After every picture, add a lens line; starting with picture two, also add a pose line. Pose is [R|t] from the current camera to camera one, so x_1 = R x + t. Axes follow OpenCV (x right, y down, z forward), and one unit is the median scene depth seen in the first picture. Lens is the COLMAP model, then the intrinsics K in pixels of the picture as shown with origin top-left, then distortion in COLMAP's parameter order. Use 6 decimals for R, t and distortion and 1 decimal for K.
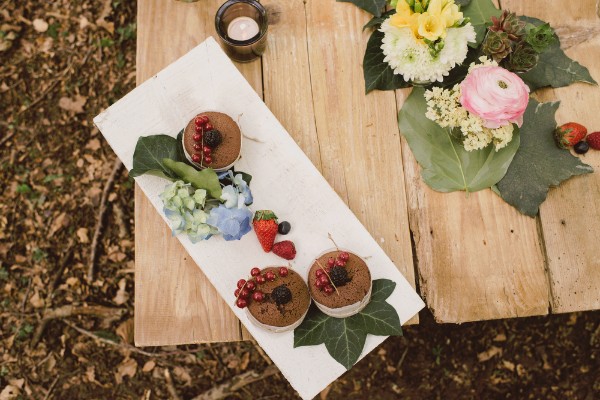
lens RADIAL K [[590.7, 0, 300.0], [0, 590.7, 200.0], [0, 0, 1]] dist [-0.080338, -0.008006]
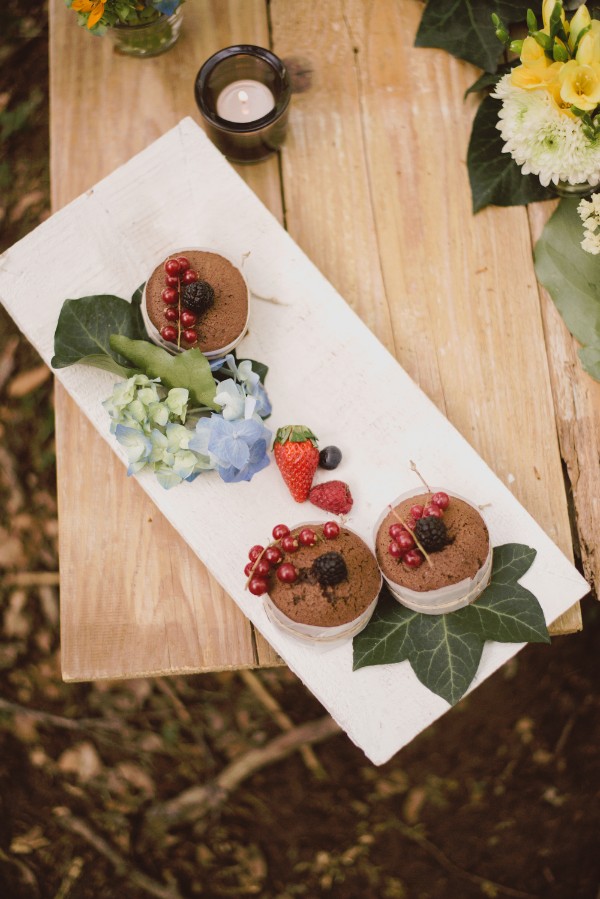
lens RADIAL K [[1305.9, 0, 300.0], [0, 1305.9, 449.5], [0, 0, 1]] dist [-0.113888, 0.078574]
pose [[0.998926, -0.024893, -0.039083, -0.006813], [0.023688, 0.999239, -0.030979, 0.075760], [0.039824, 0.030020, 0.998756, -0.210949]]
